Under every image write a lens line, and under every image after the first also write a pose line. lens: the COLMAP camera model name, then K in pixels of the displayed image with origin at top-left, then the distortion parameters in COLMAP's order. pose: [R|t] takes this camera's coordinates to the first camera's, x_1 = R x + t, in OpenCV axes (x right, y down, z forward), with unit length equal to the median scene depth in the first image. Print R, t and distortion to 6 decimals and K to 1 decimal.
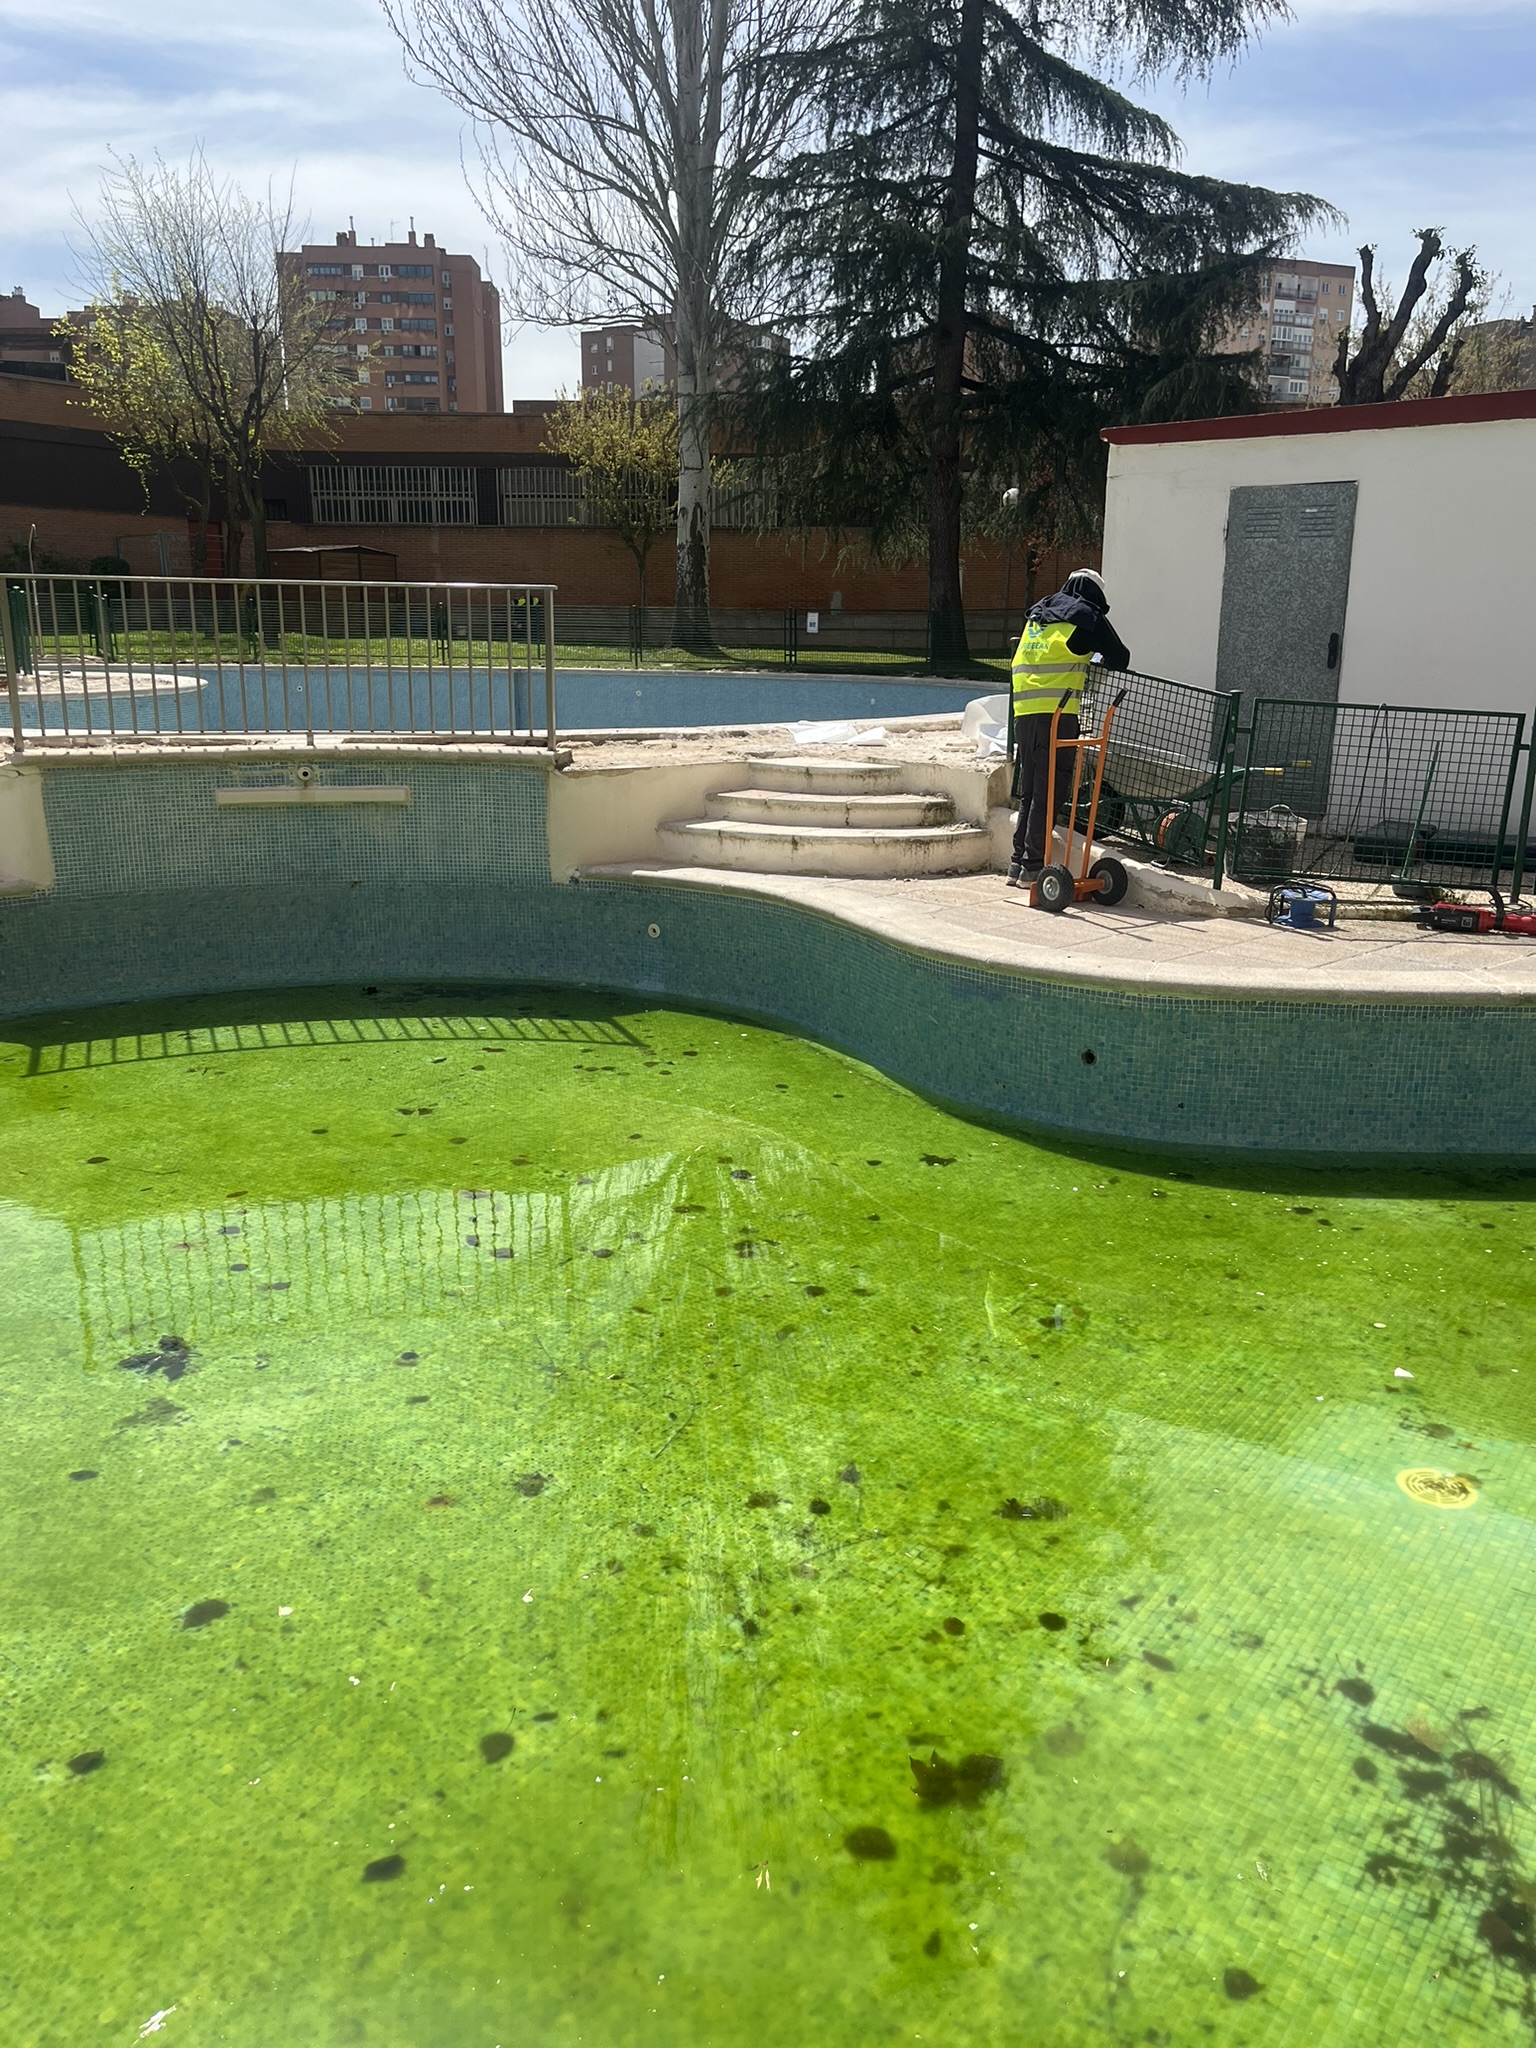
lens RADIAL K [[1548.3, 0, 755.3], [0, 1548.3, 1039.5], [0, 0, 1]] dist [0.027152, -0.012303]
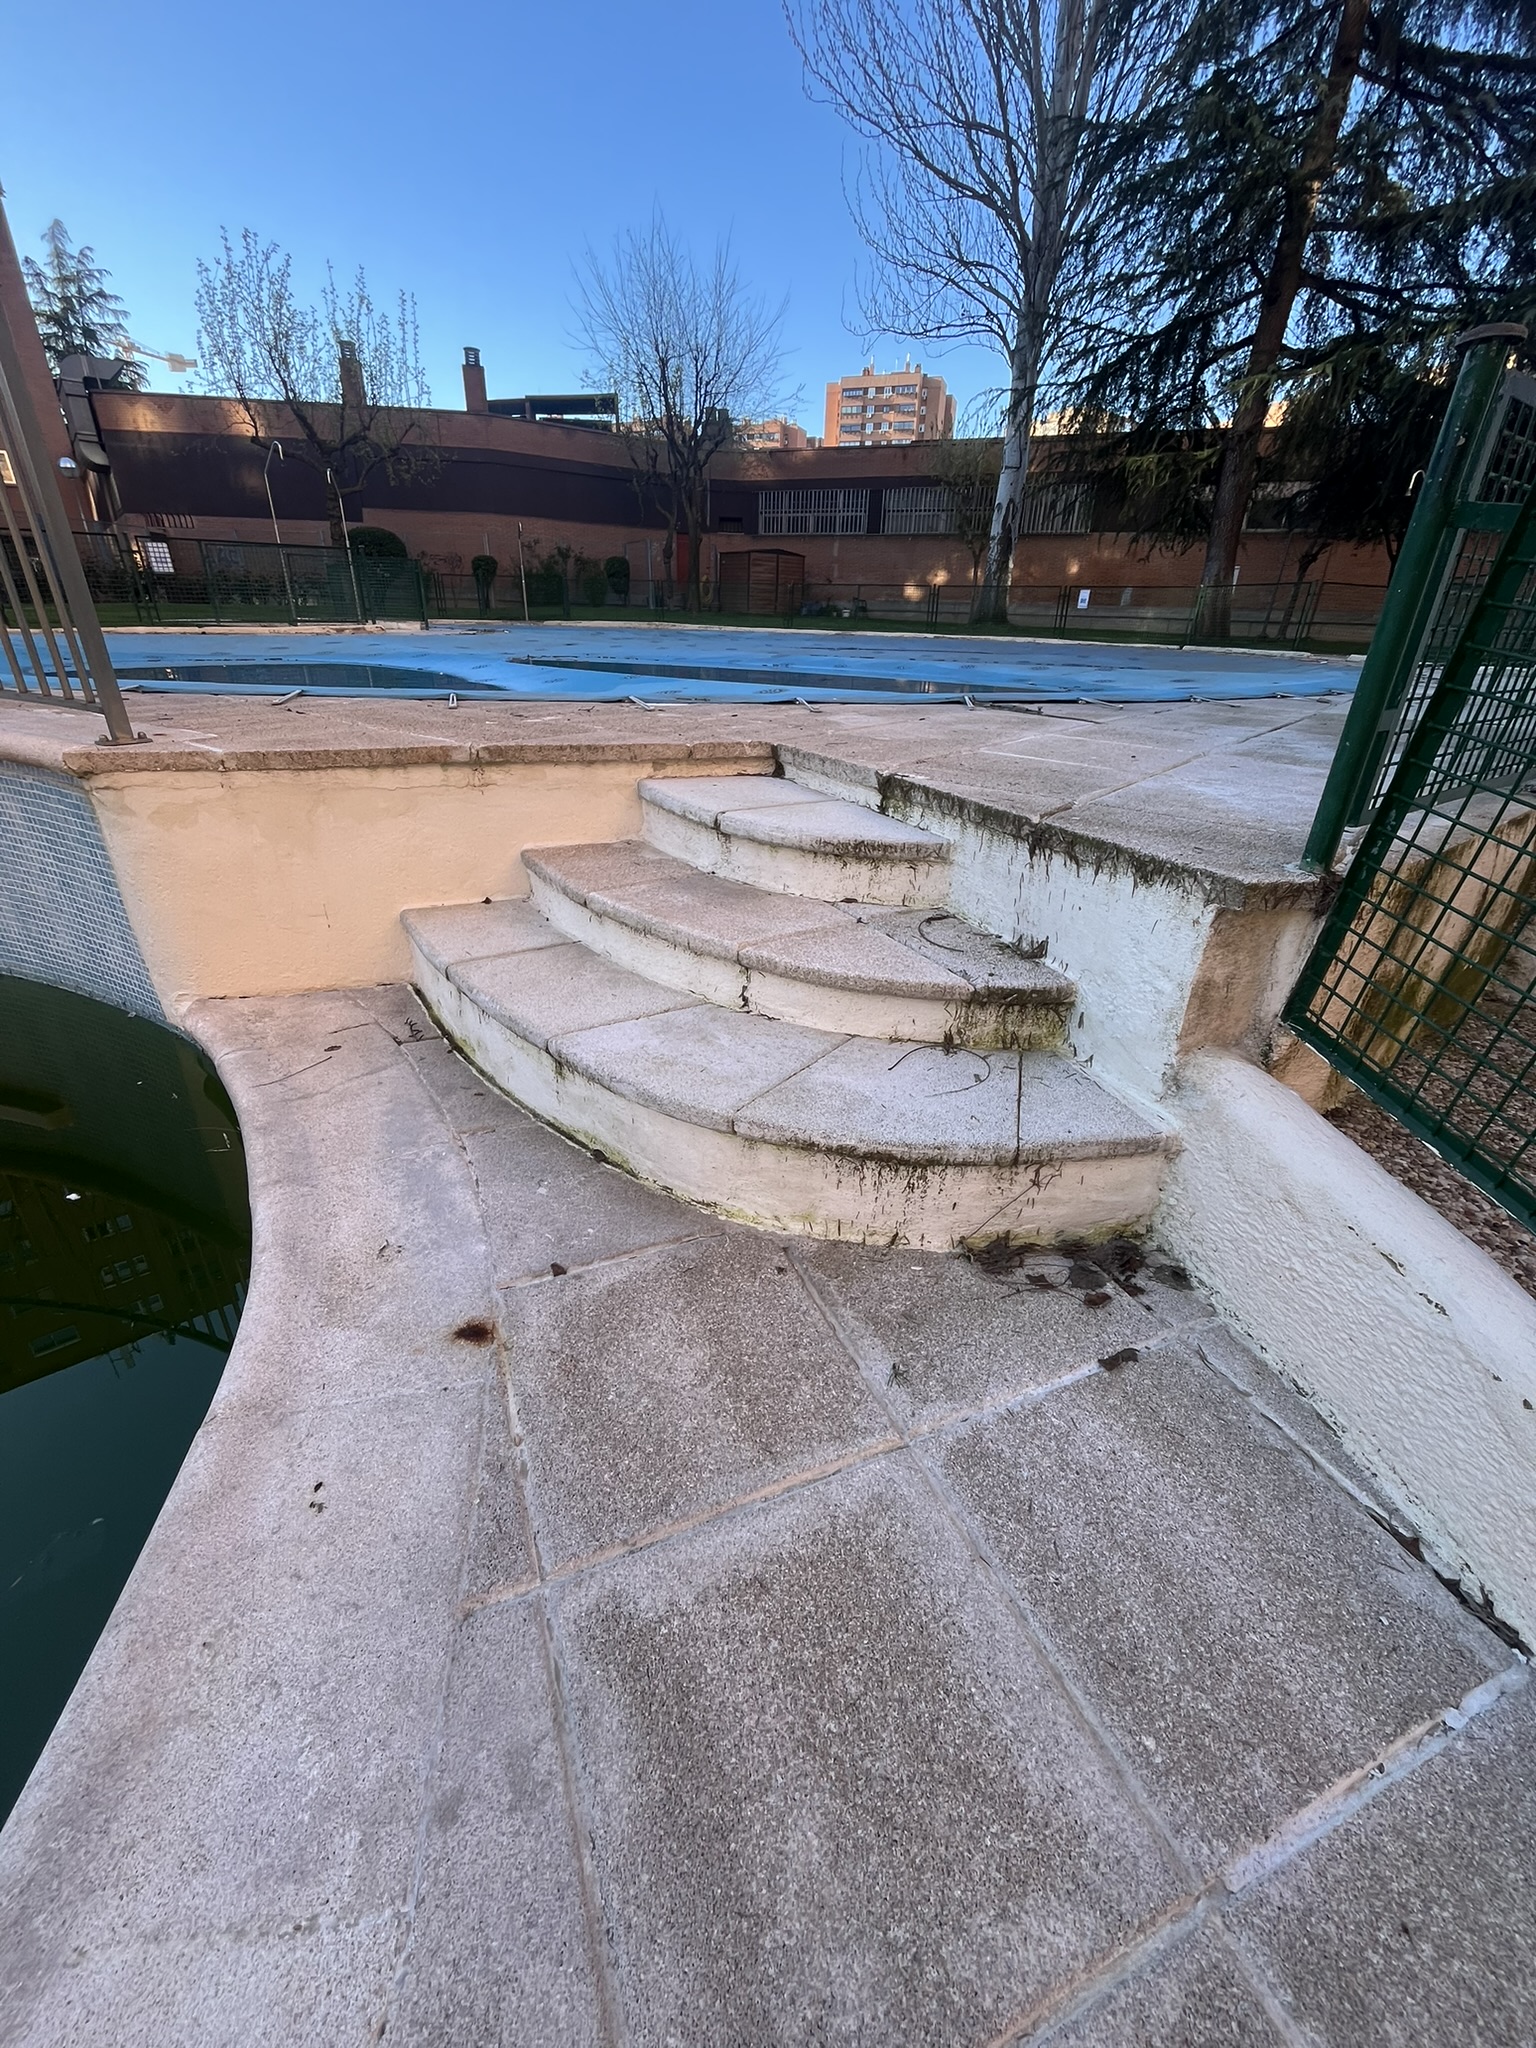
lens RADIAL K [[827.8, 0, 766.1], [0, 827.8, 1024.2], [0, 0, 1]] dist [-0.005896, 0.000303]
pose [[0.941781, 0.168543, -0.290933, 0.042853], [-0.111082, 0.972669, 0.203900, -0.060357], [0.317347, -0.159712, 0.934763, 0.293088]]
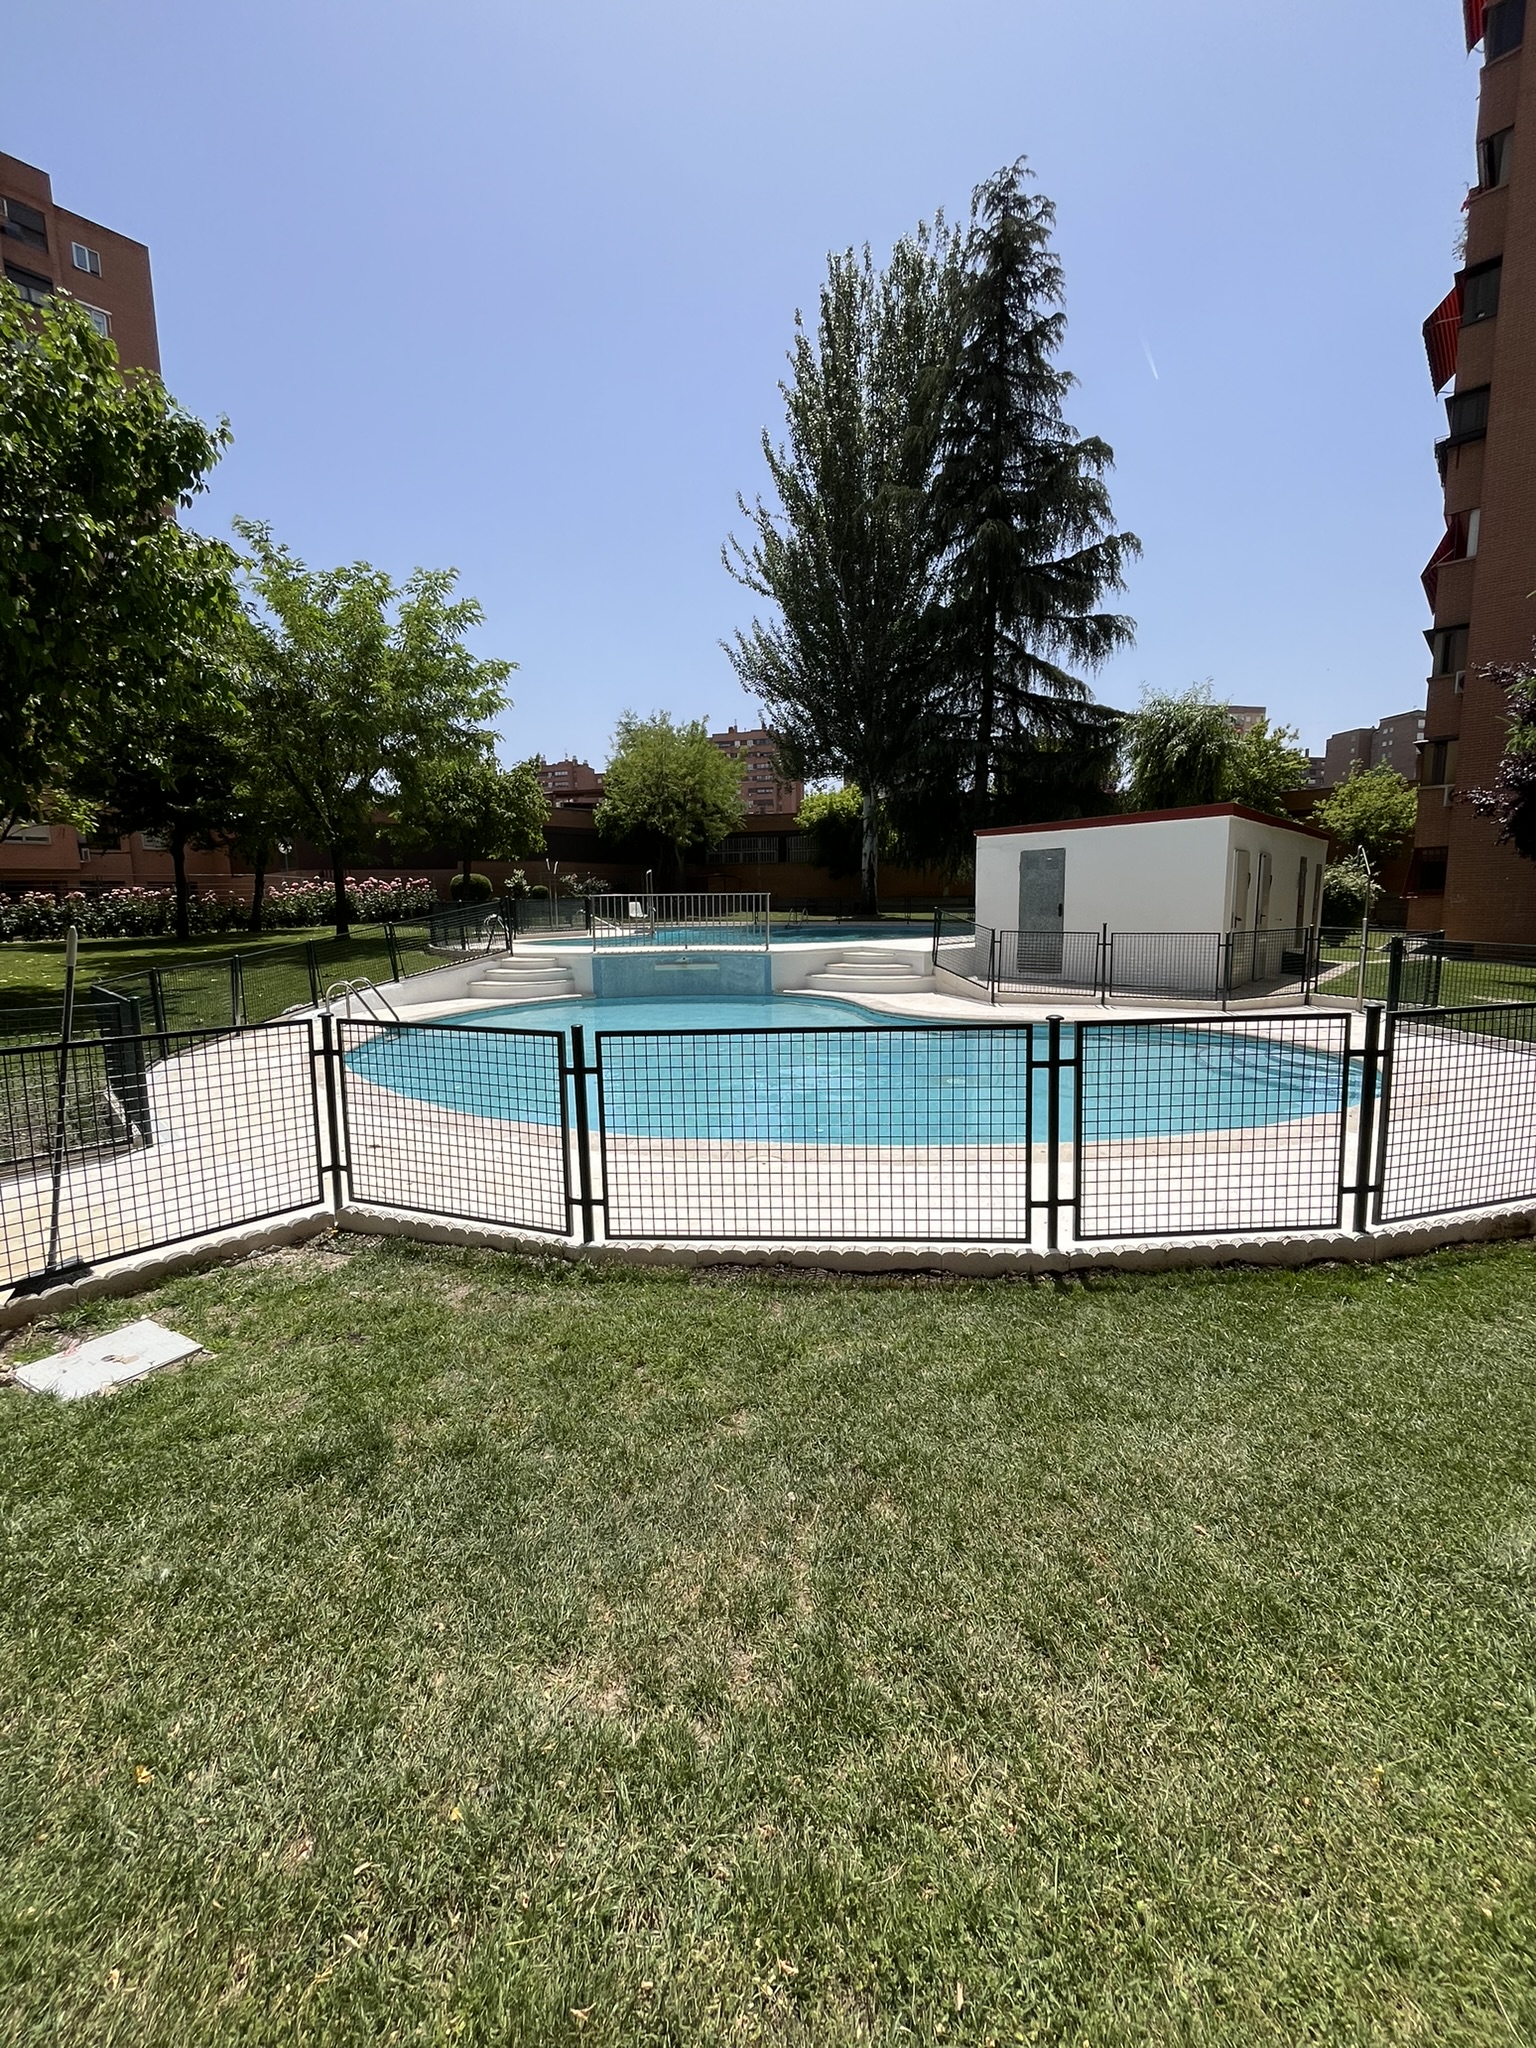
lens RADIAL K [[827.8, 0, 767.6], [0, 827.8, 1012.2], [0, 0, 1]] dist [-0.005896, 0.000303]
pose [[0.980019, 0.009051, -0.198697, 0.058604], [-0.035299, 0.991021, -0.128960, 0.041036], [0.195746, 0.133398, 0.971539, -0.153031]]
